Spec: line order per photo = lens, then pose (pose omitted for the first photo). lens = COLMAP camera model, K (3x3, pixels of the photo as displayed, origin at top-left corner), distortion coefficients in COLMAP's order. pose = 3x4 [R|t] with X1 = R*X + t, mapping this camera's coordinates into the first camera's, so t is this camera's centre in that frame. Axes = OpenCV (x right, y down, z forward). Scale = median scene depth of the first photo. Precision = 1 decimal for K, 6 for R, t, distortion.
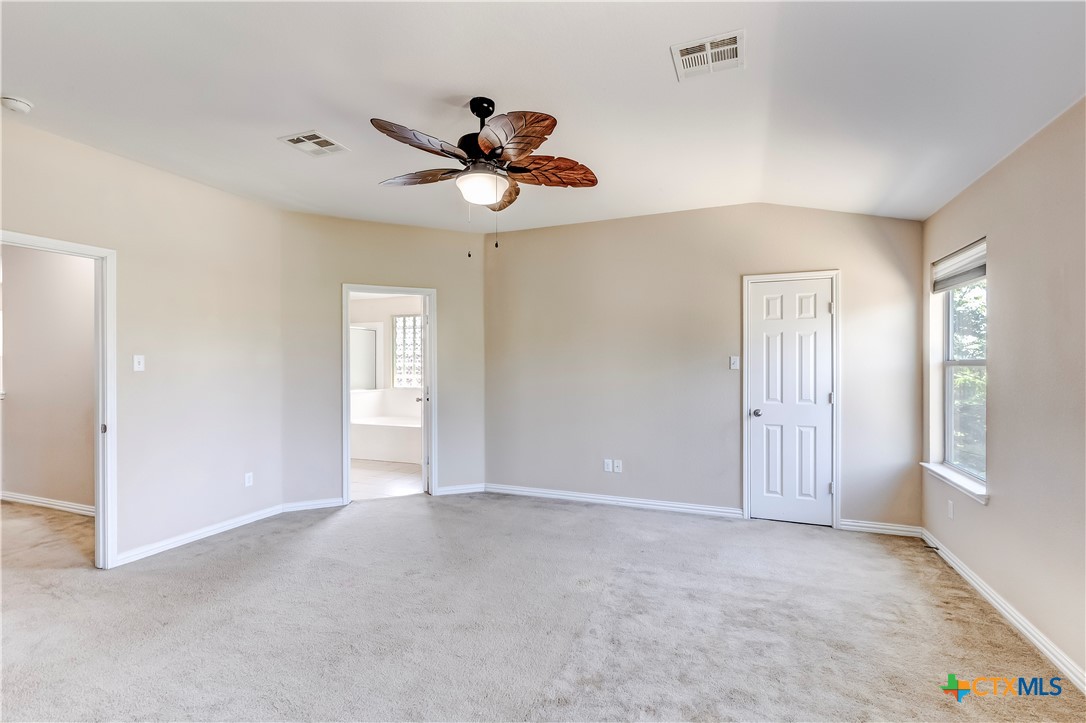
lens RADIAL K [[491.7, 0, 538.4], [0, 491.7, 361.8], [0, 0, 1]] dist [0.008900, -0.001618]
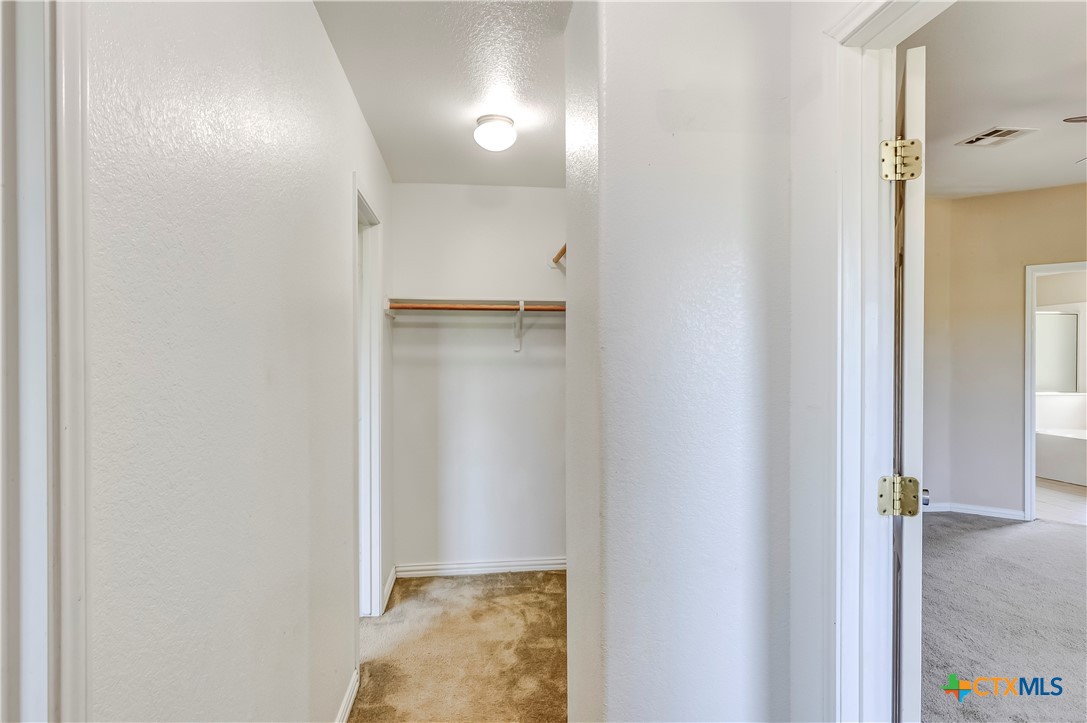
lens RADIAL K [[566.0, 0, 554.6], [0, 566.0, 364.1], [0, 0, 1]] dist [-0.008310, -0.000103]
pose [[0.478688, 0.009312, -0.877936, 0.110180], [0.000401, 0.999941, 0.010825, 0.004837], [0.877985, -0.005533, 0.478656, -0.295623]]
